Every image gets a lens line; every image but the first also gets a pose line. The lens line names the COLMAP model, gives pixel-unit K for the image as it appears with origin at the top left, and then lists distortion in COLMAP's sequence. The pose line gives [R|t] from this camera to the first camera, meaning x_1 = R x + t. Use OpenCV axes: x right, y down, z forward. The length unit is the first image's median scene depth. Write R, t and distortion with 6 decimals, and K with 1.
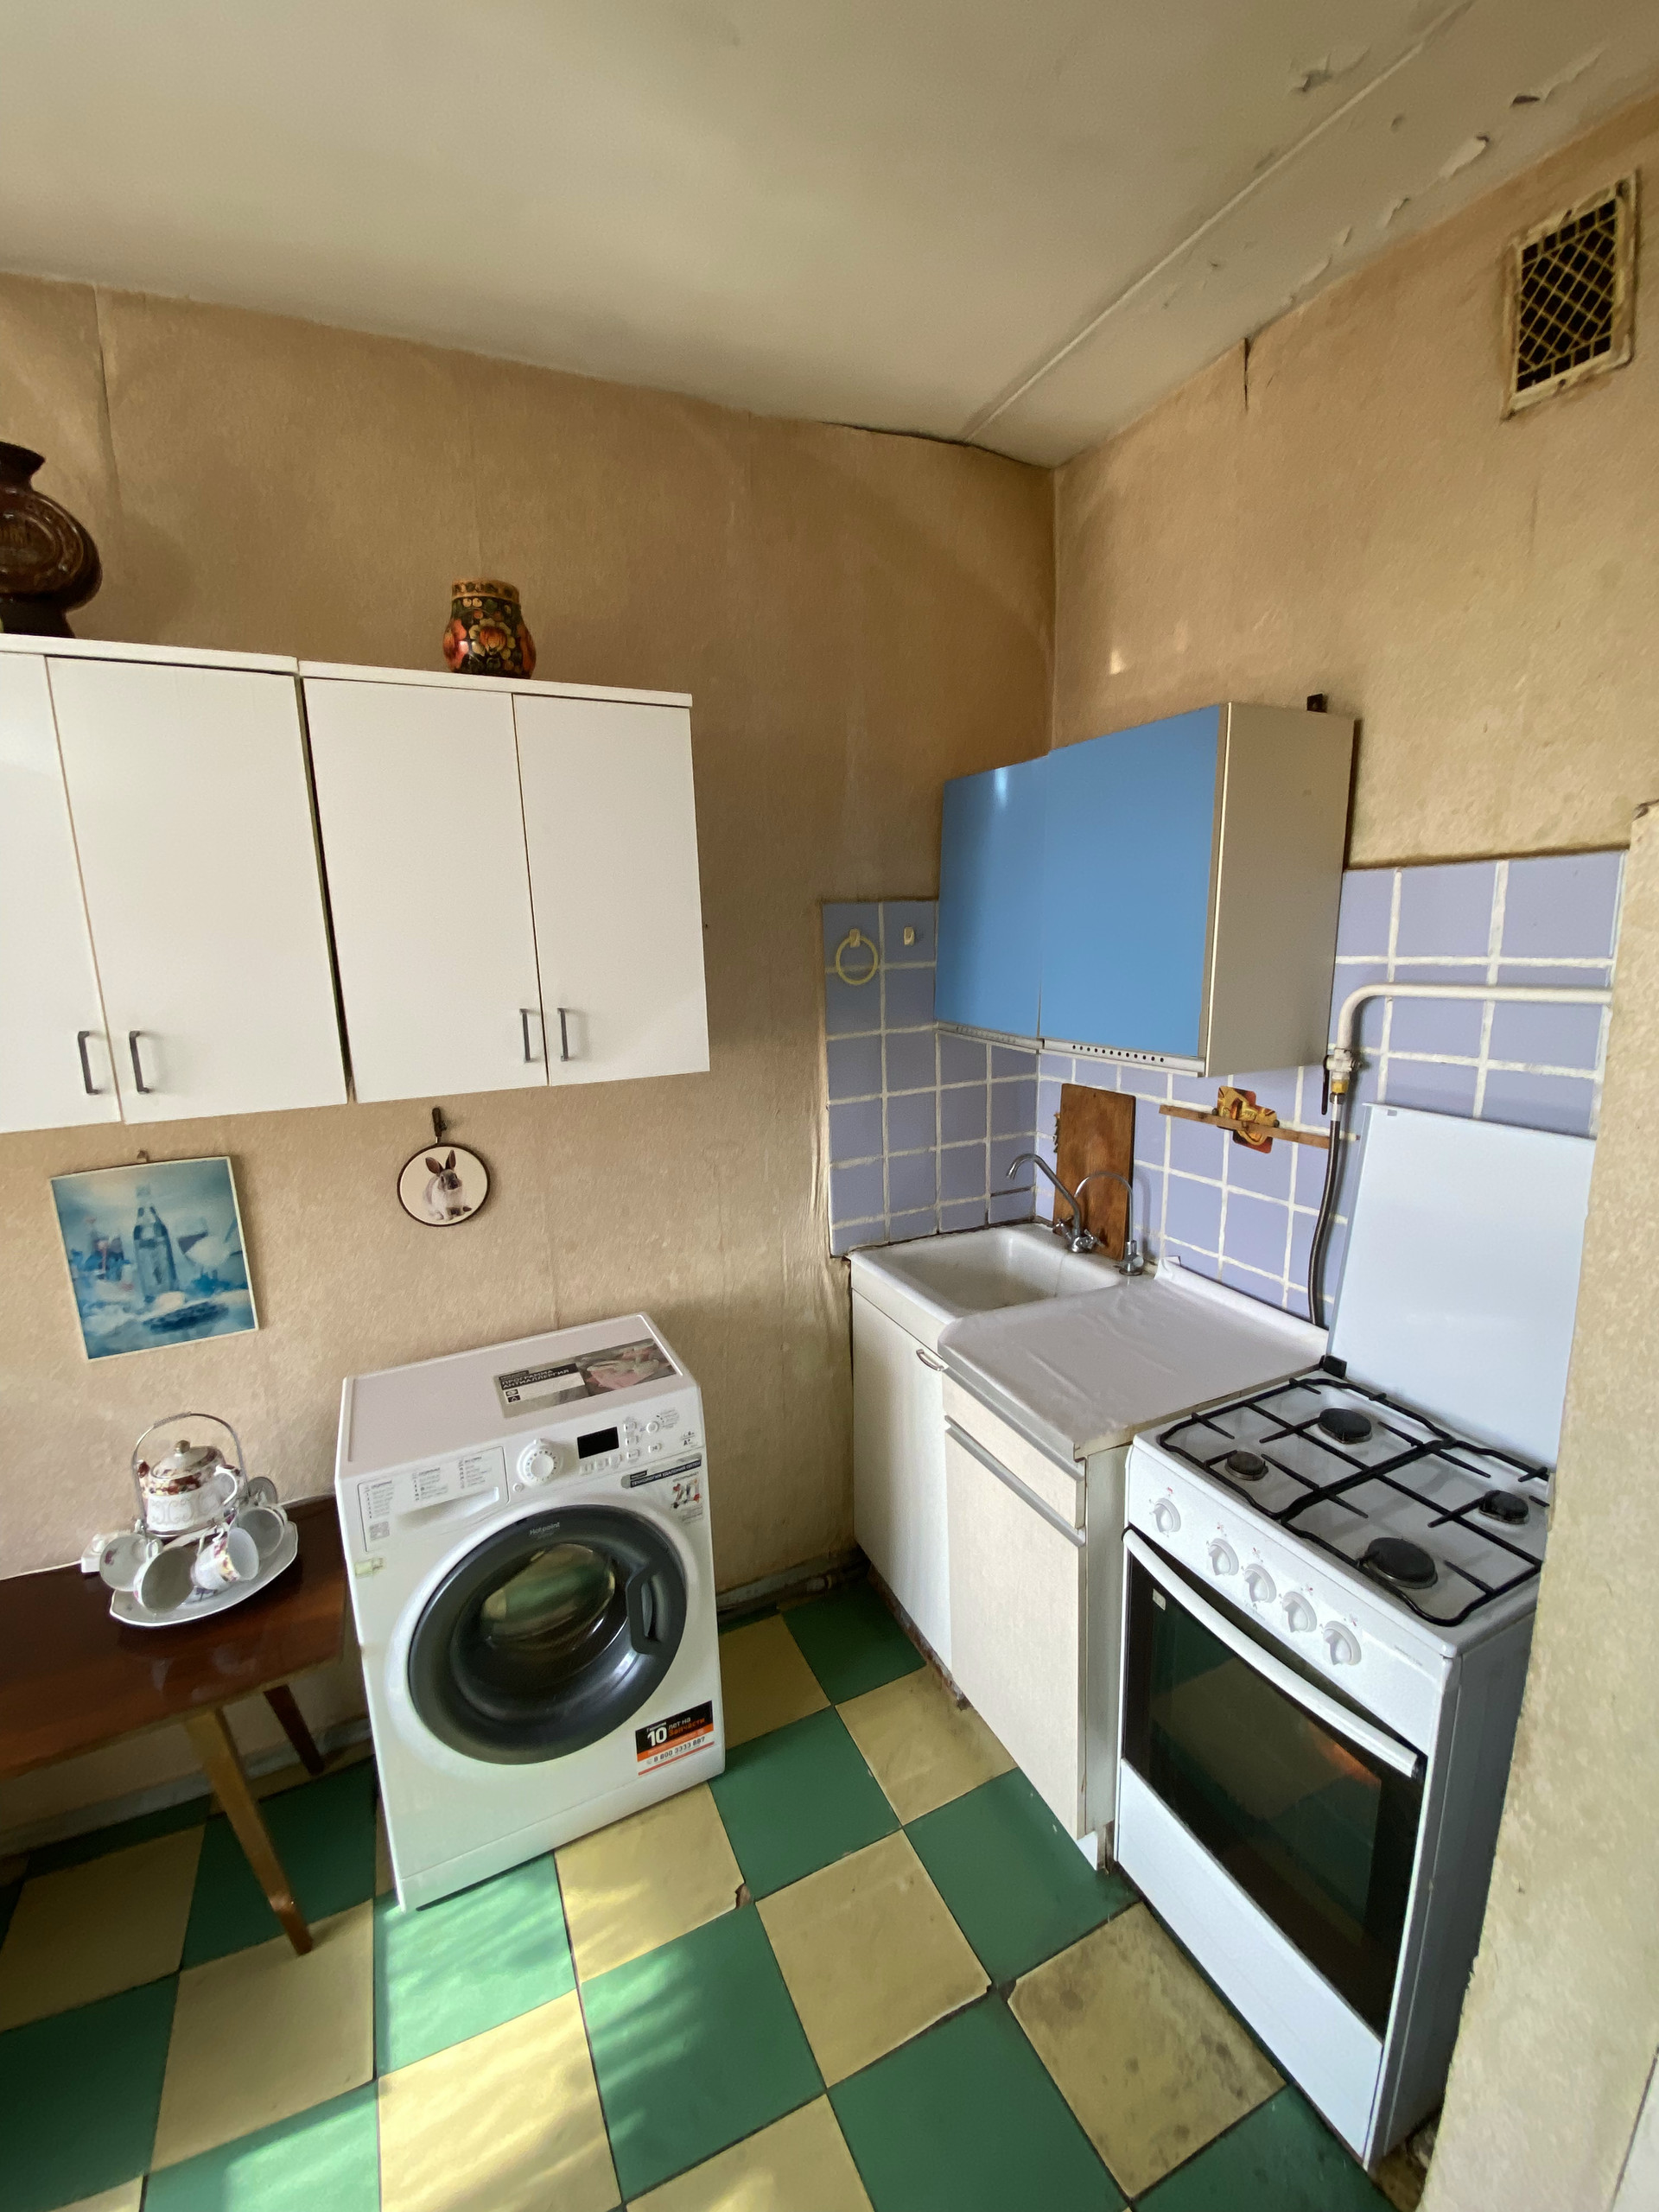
lens RADIAL K [[891.4, 0, 825.2], [0, 891.4, 1084.3], [0, 0, 1]] dist [0.003424, -0.013148]
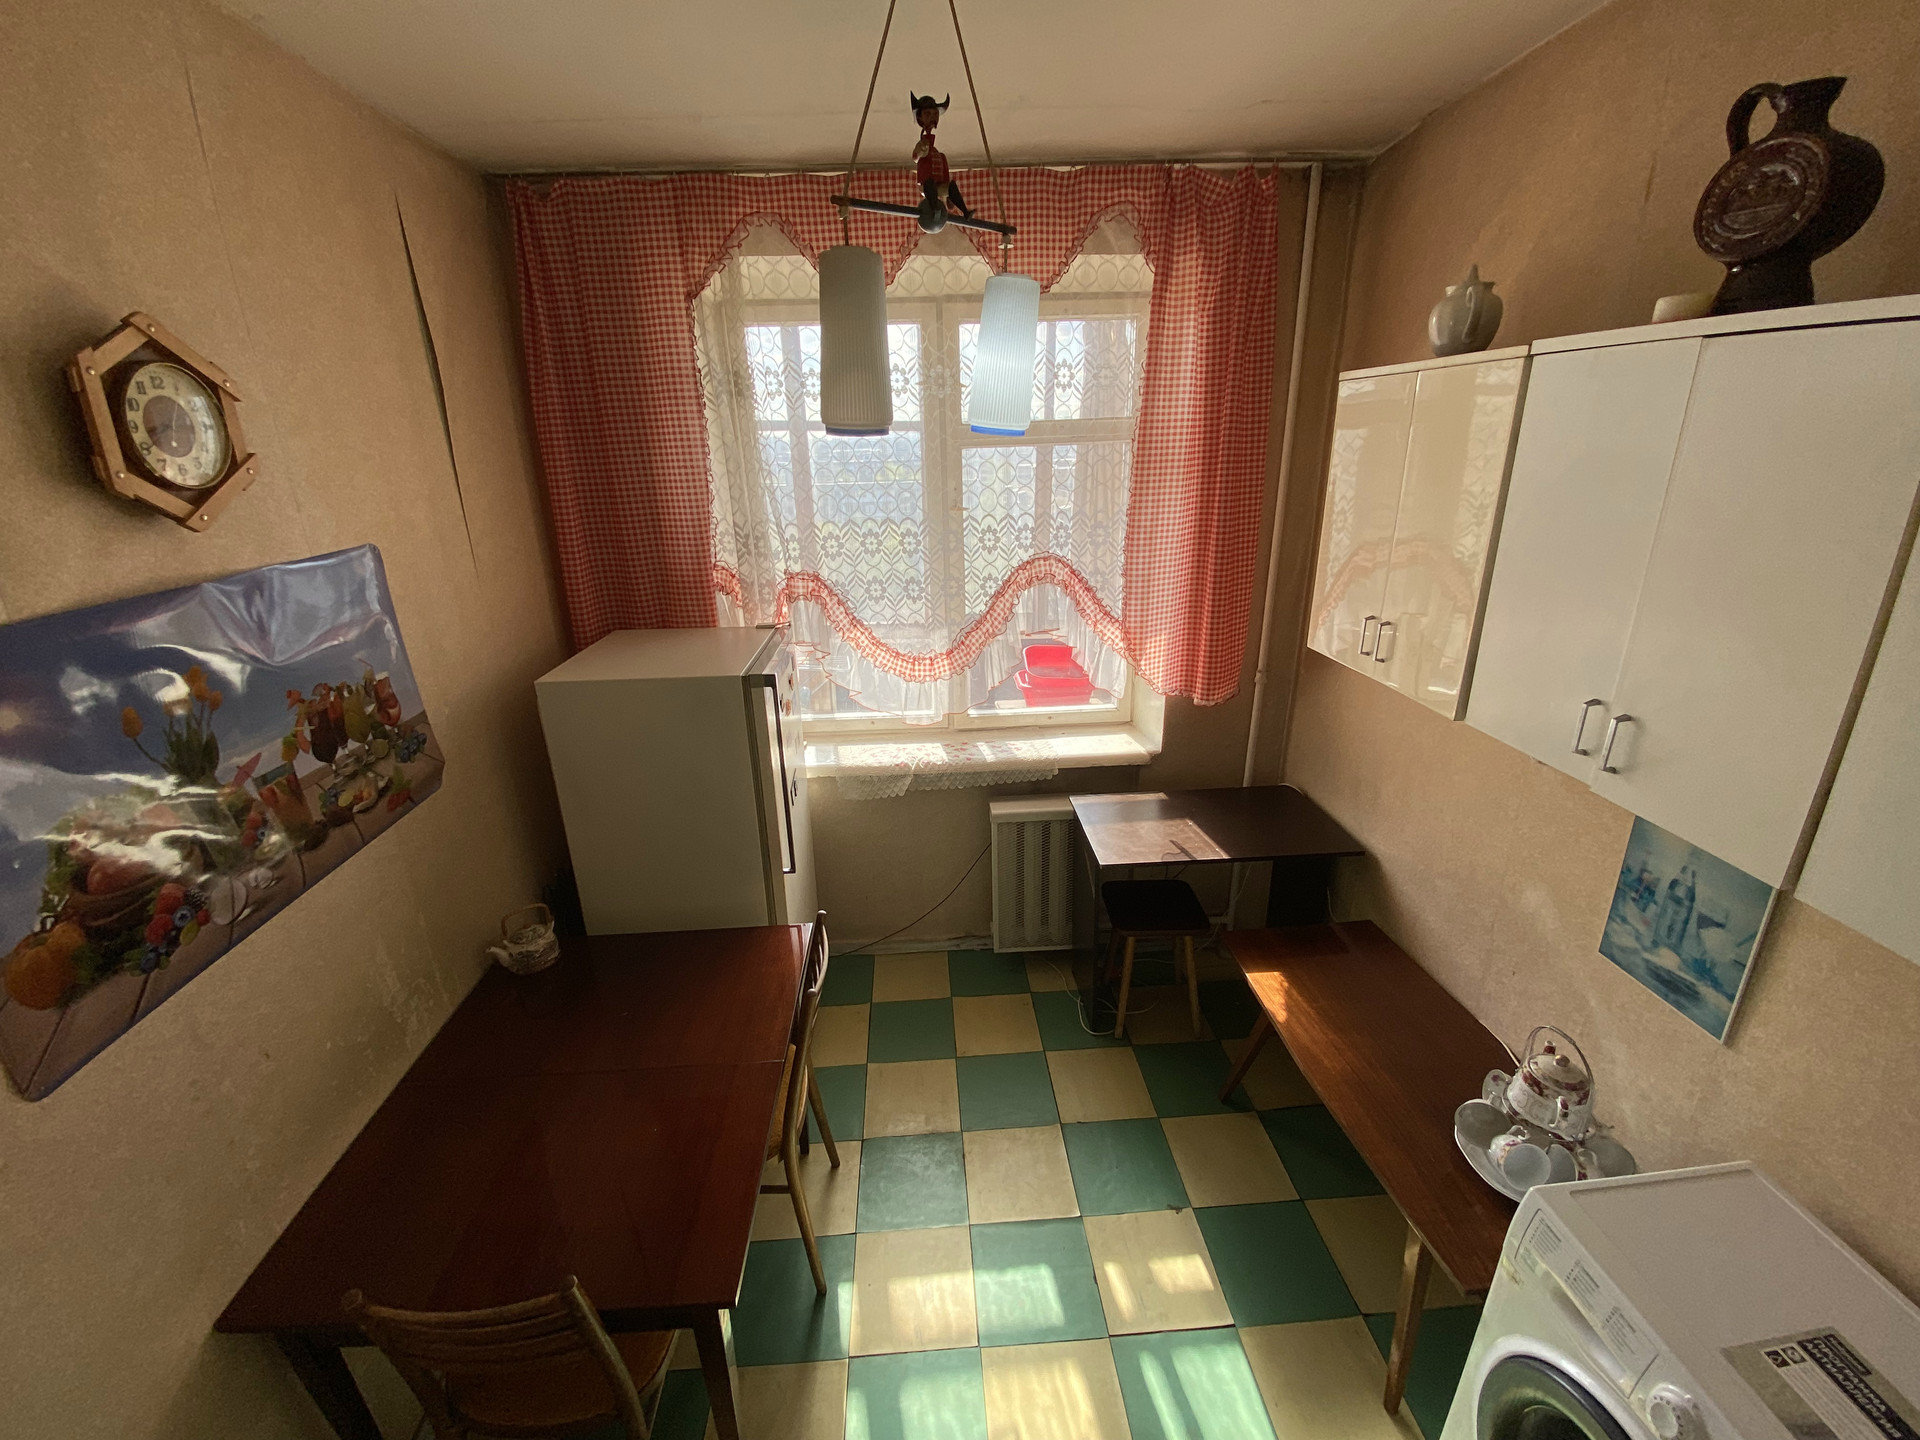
lens RADIAL K [[773.7, 0, 958.8], [0, 773.7, 715.8], [0, 0, 1]] dist [0.003424, -0.013148]
pose [[-0.365406, 0.348571, -0.863120, 0.211094], [-0.124972, 0.900475, 0.416565, -0.265216], [0.922421, 0.260081, -0.285478, 0.436633]]
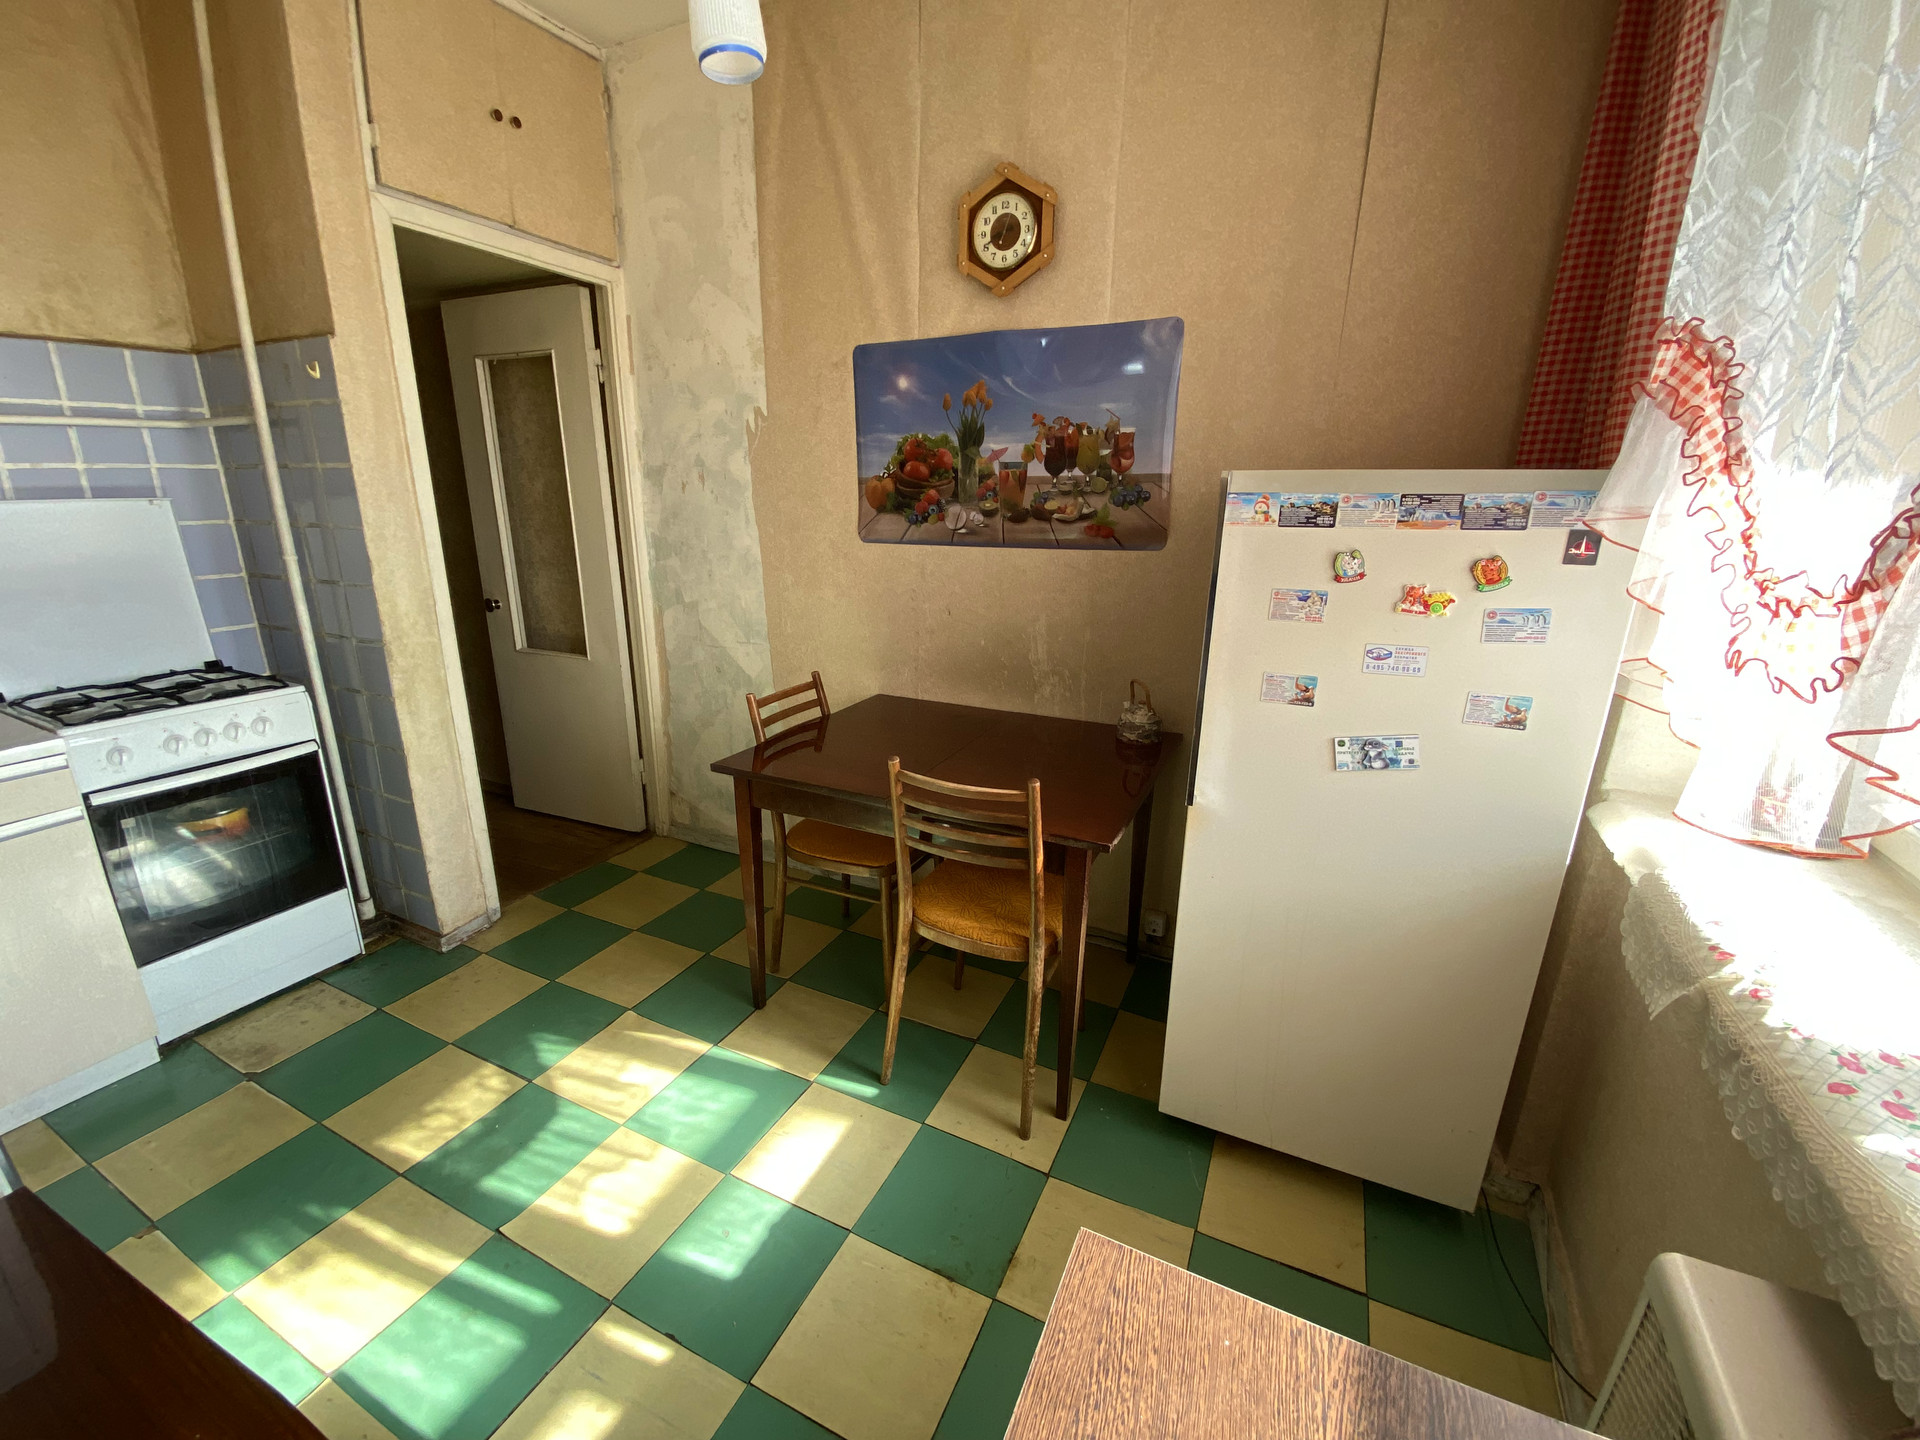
lens RADIAL K [[773.7, 0, 940.4], [0, 773.7, 732.6], [0, 0, 1]] dist [0.003424, -0.013148]
pose [[-0.627911, -0.202269, 0.751541, -1.240218], [0.144121, 0.918718, 0.367676, 0.142787], [-0.764824, 0.339181, -0.547722, 0.529790]]
